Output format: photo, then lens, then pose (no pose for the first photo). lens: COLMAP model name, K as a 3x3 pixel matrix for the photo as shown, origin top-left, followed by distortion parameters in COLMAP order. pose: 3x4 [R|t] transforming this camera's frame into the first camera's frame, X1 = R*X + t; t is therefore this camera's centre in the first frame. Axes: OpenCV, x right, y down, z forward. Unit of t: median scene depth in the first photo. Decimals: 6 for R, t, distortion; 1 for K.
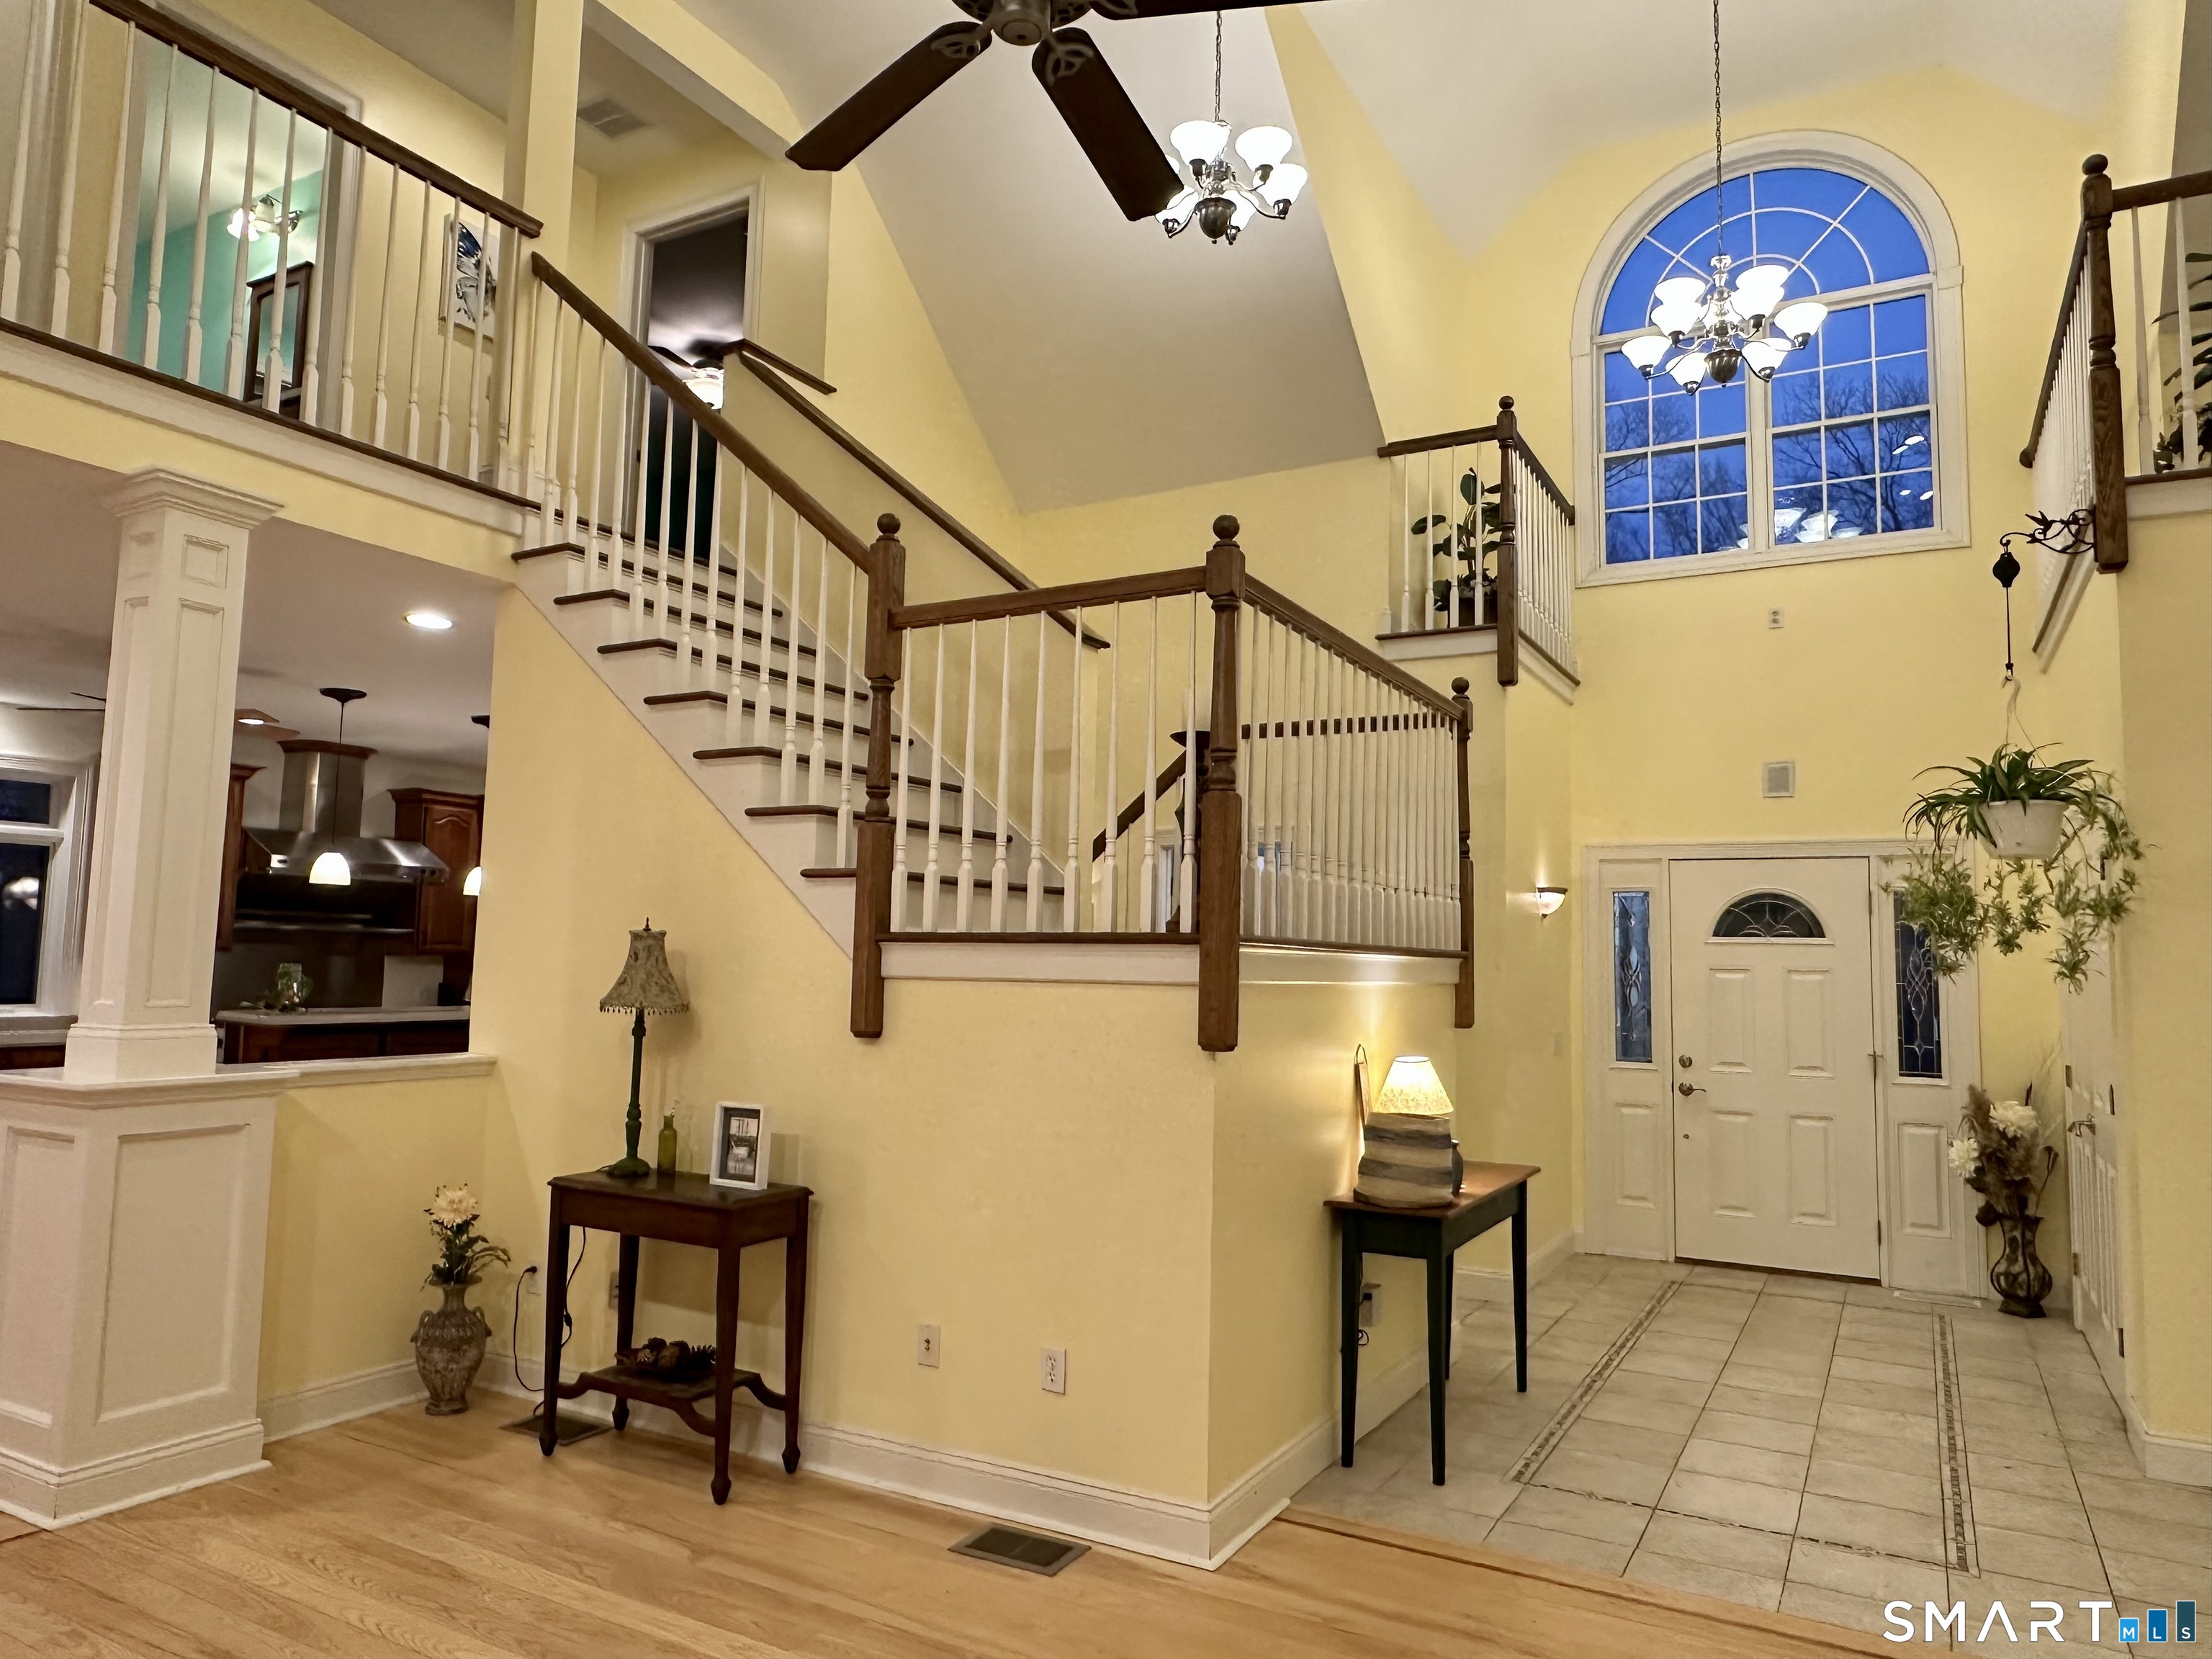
lens RADIAL K [[1428.3, 0, 1105.0], [0, 1428.3, 840.4], [0, 0, 1]] dist [0.000063, 0.001610]
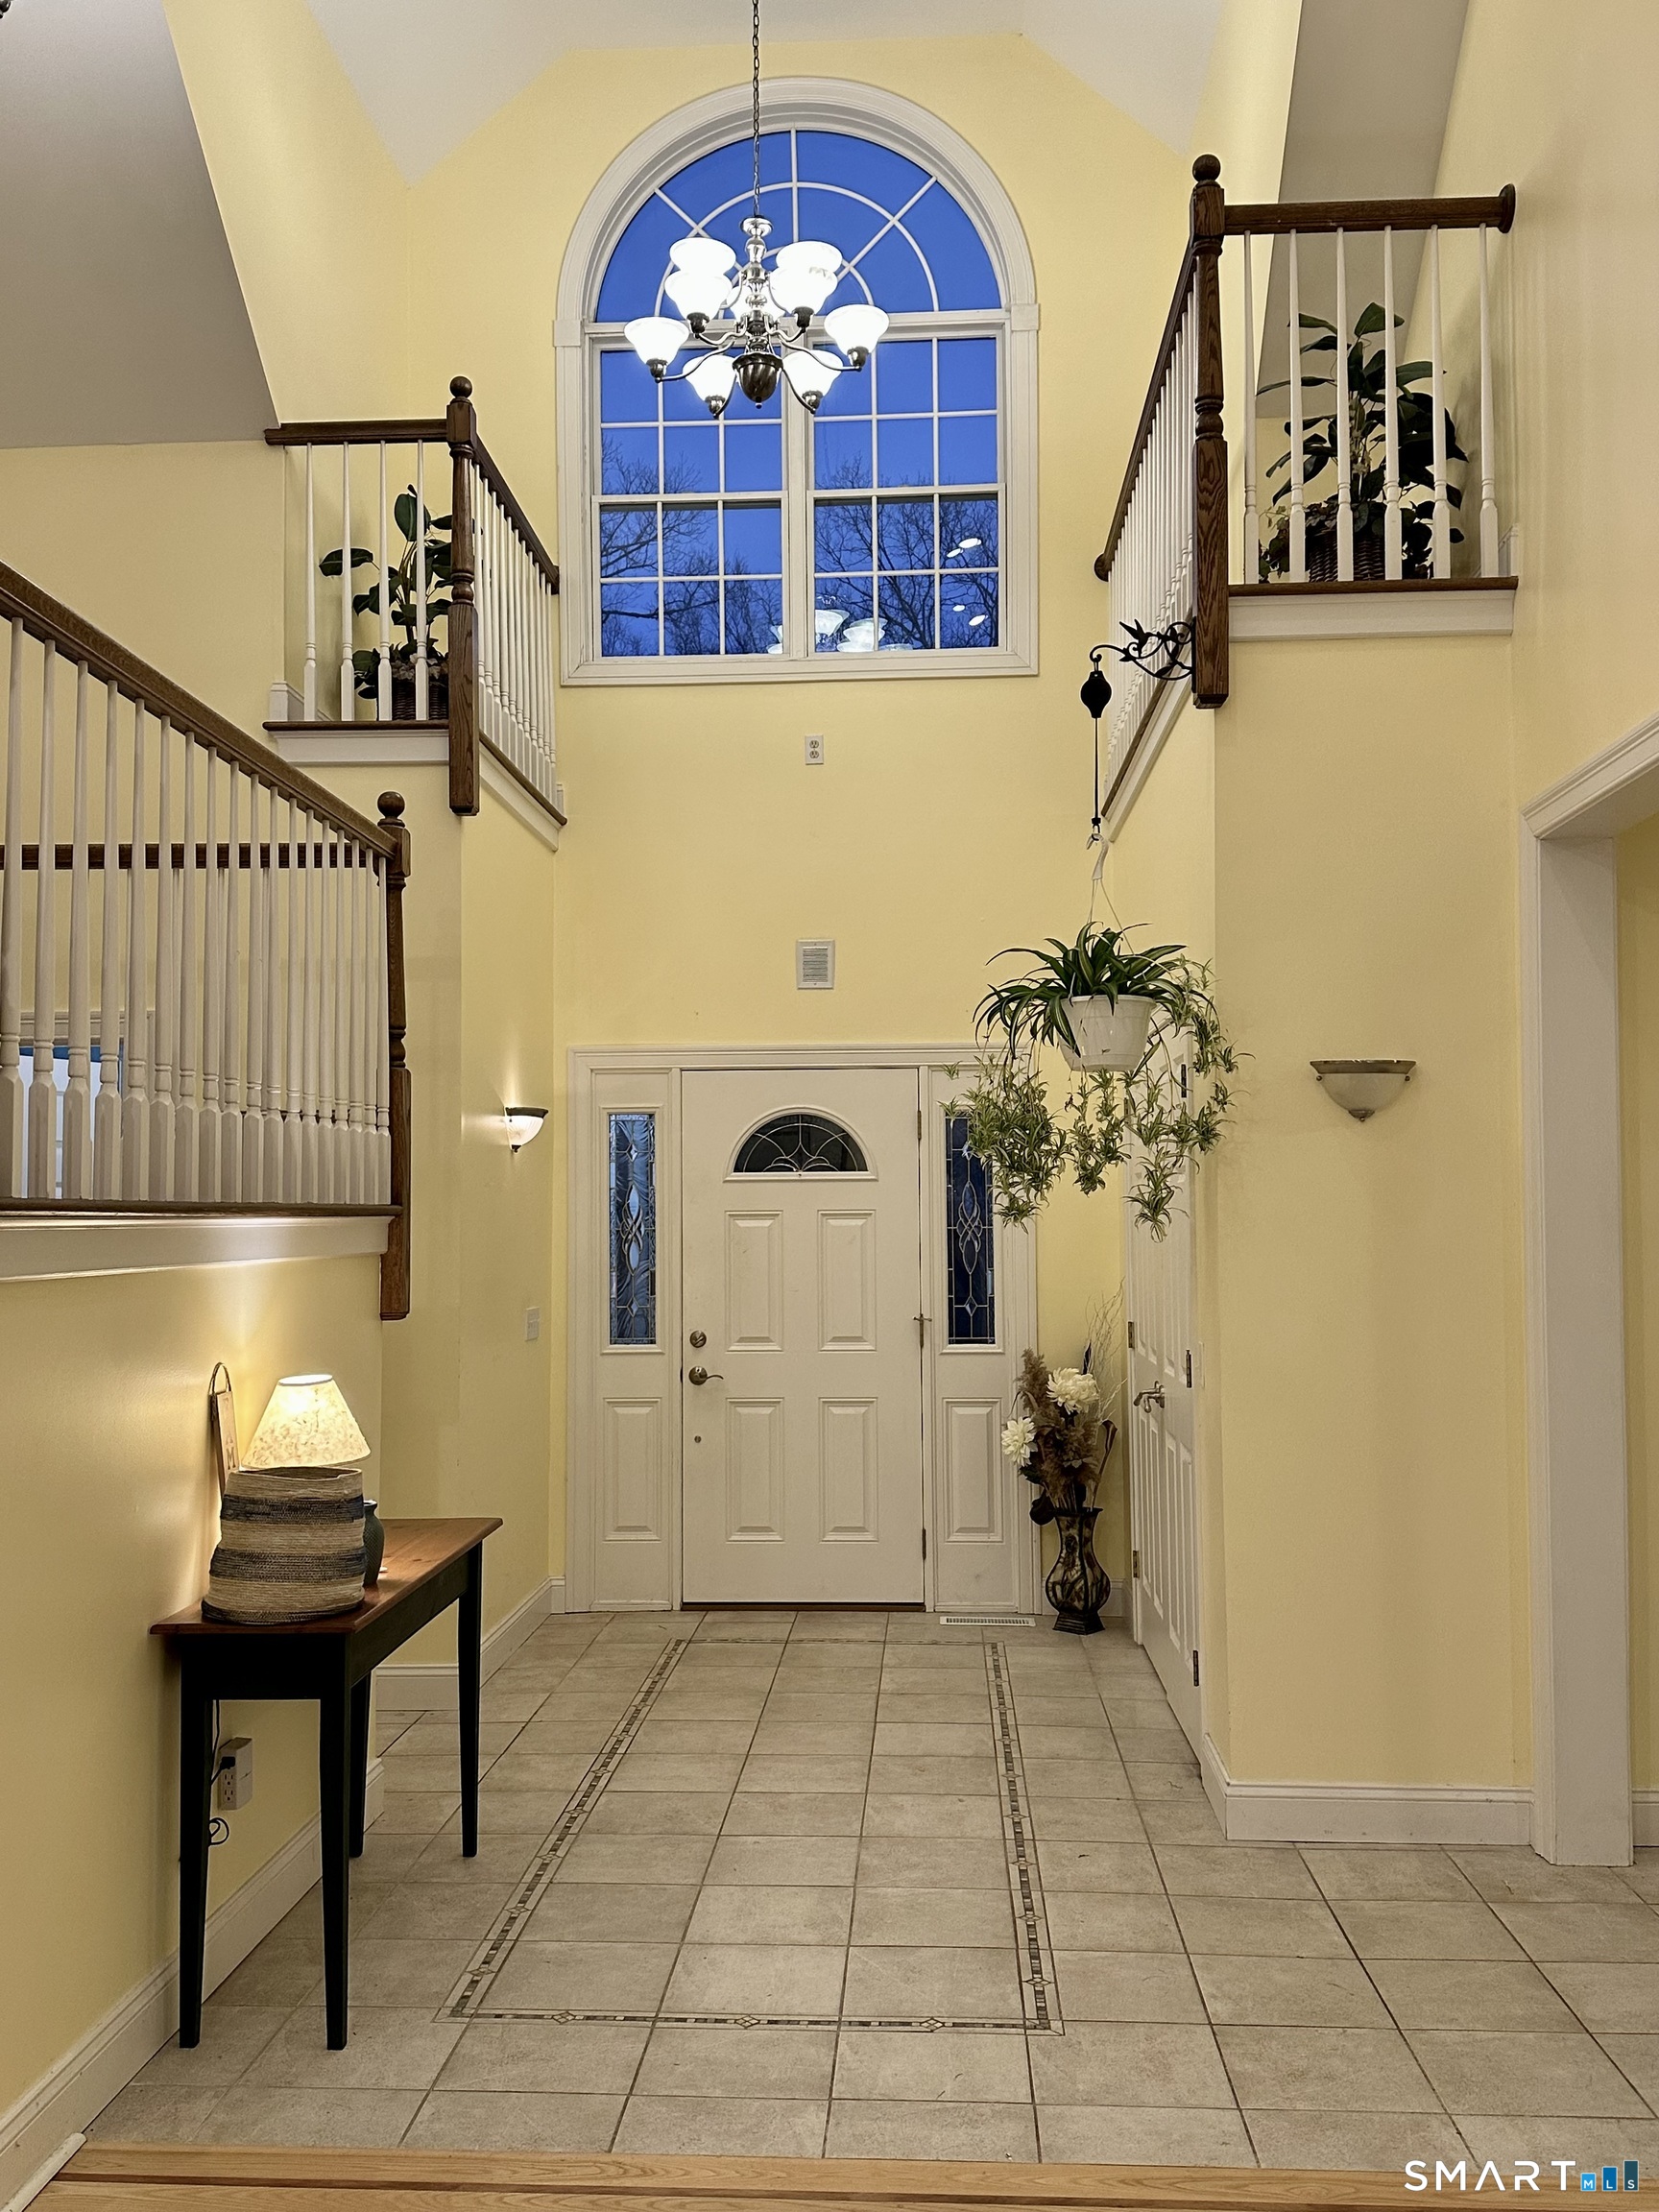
lens RADIAL K [[1925.0, 0, 836.8], [0, 1925.0, 1107.6], [0, 0, 1]] dist [0.051556, -0.060812]
pose [[0.896253, -0.003793, 0.443527, 0.040596], [-0.011272, 0.999446, 0.031325, 0.001656], [-0.443400, -0.033074, 0.895713, 0.111563]]
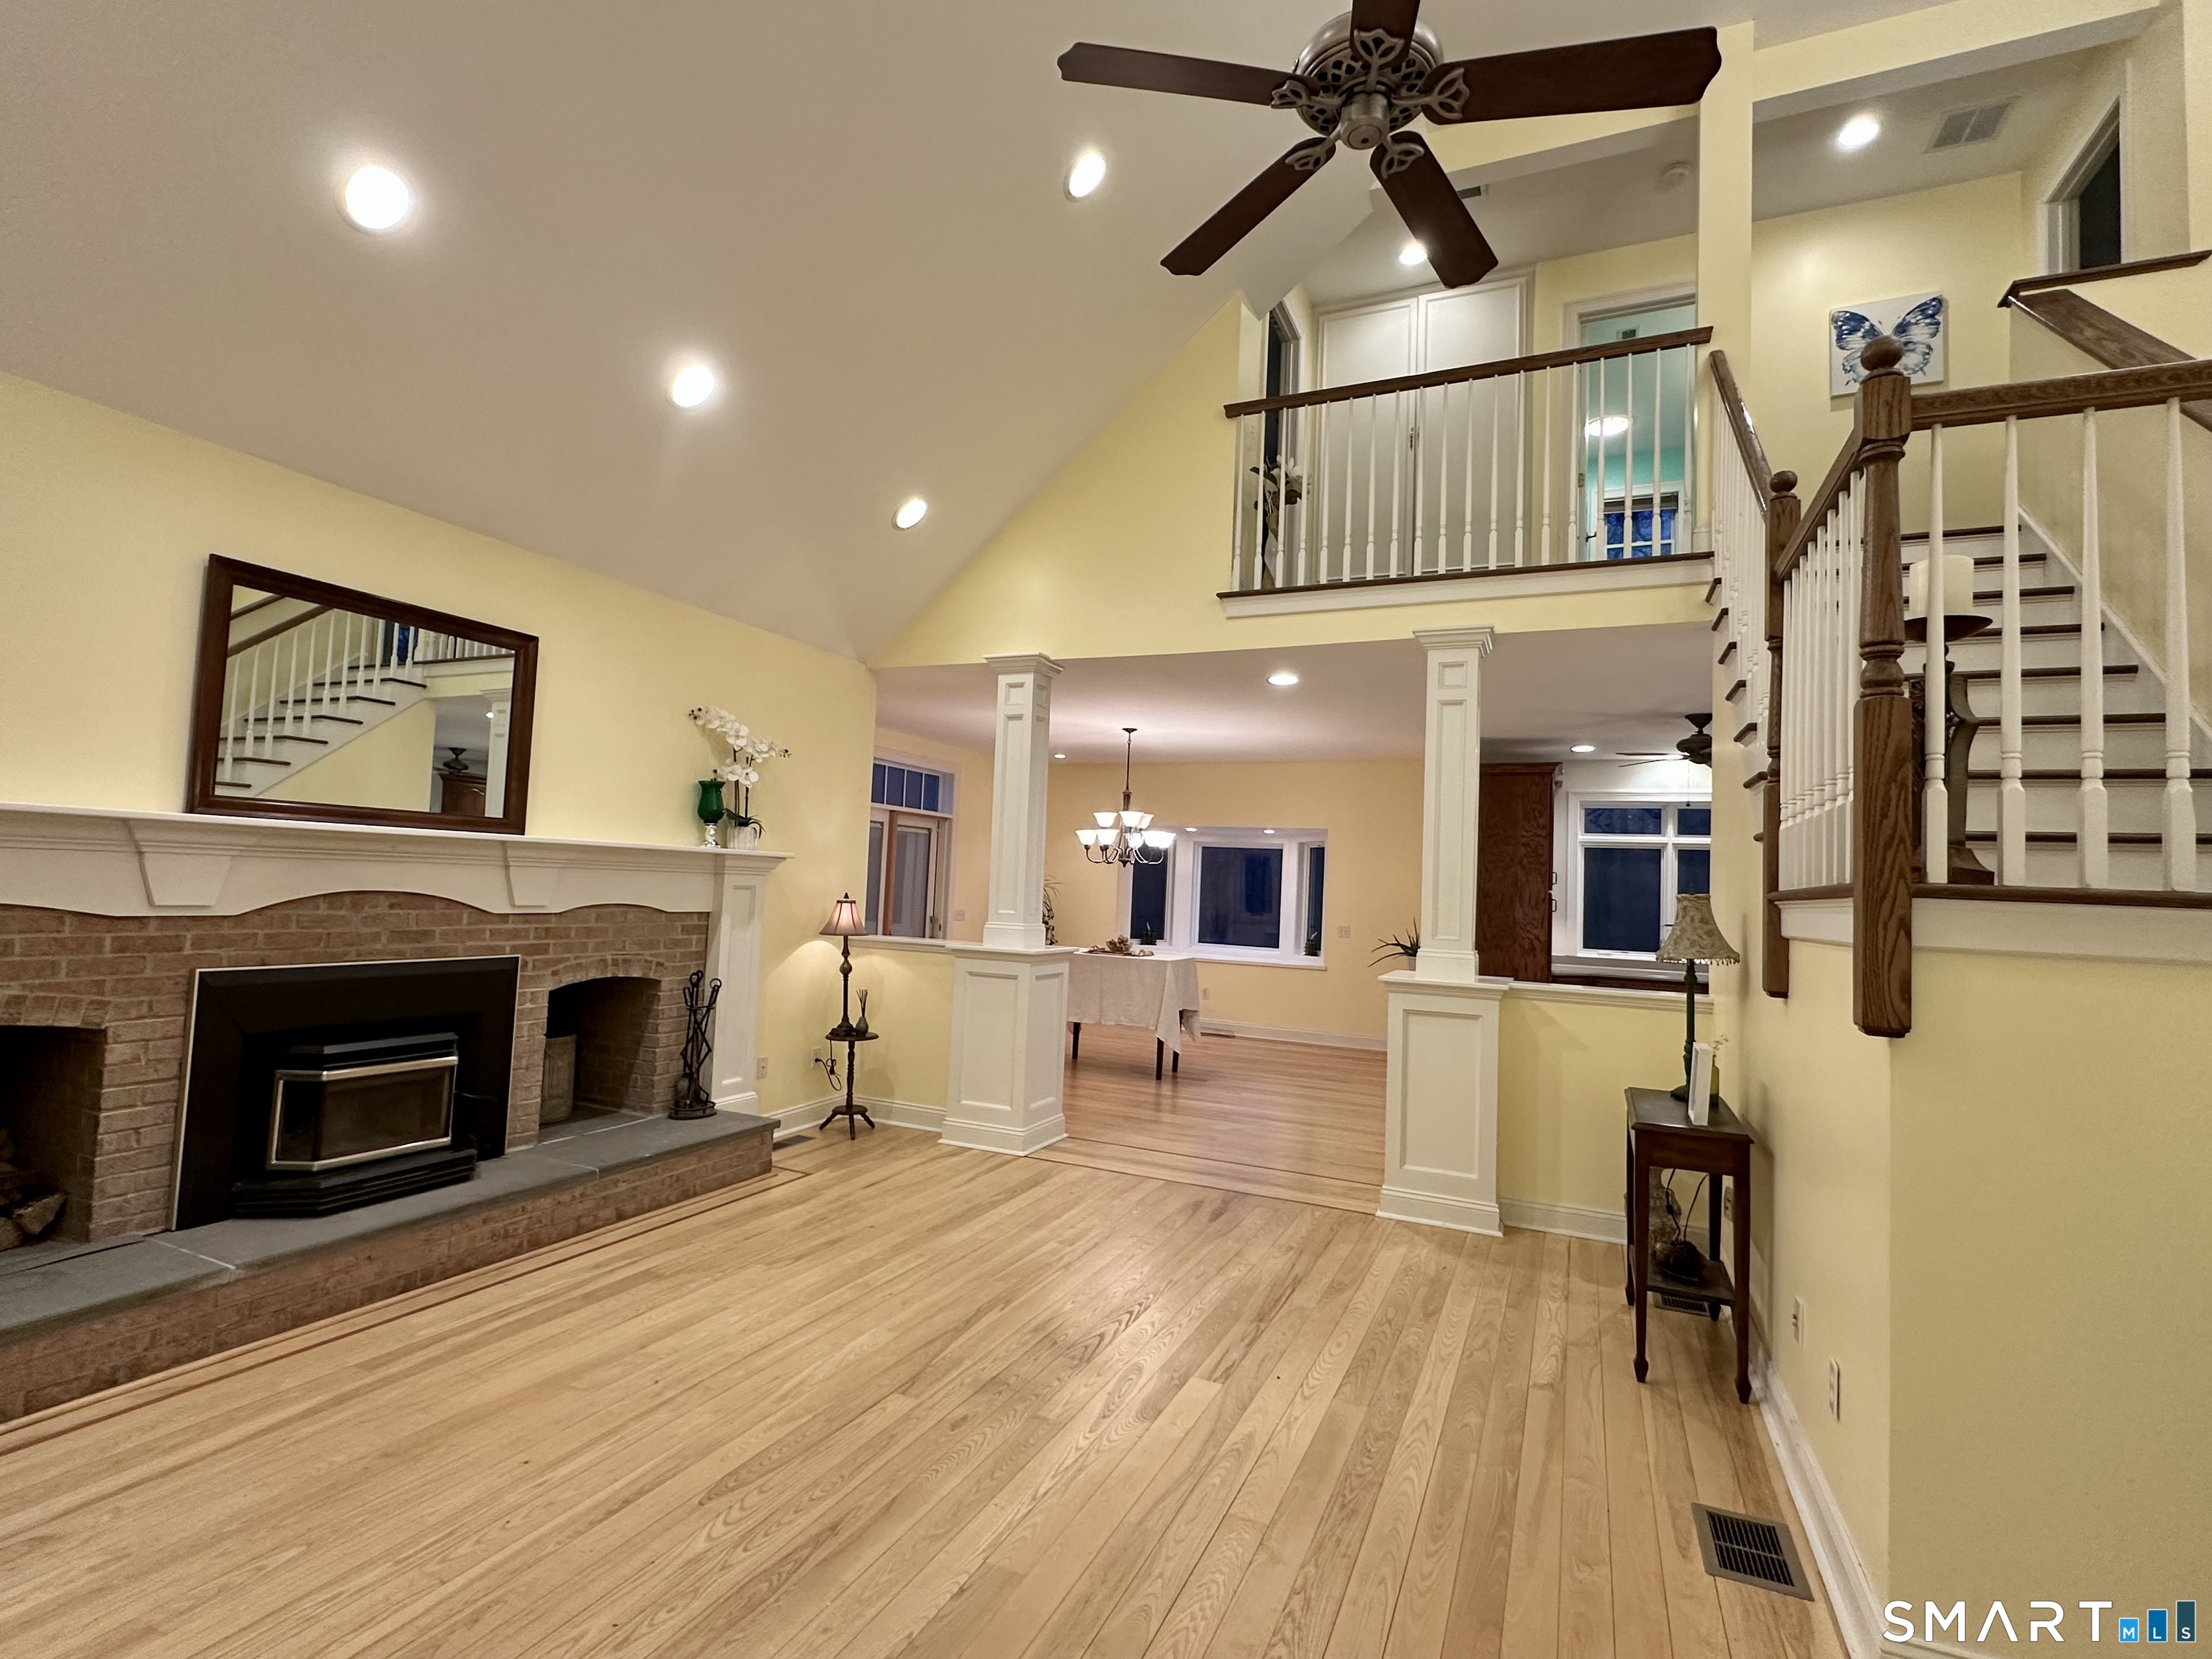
lens RADIAL K [[1045.1, 0, 1104.4], [0, 1045.1, 828.7], [0, 0, 1]] dist [-0.003393, -0.000048]
pose [[0.090358, -0.071197, -0.993361, 0.547633], [0.045148, 0.996709, -0.067330, 0.049859], [0.994885, -0.038764, 0.093275, 0.481075]]
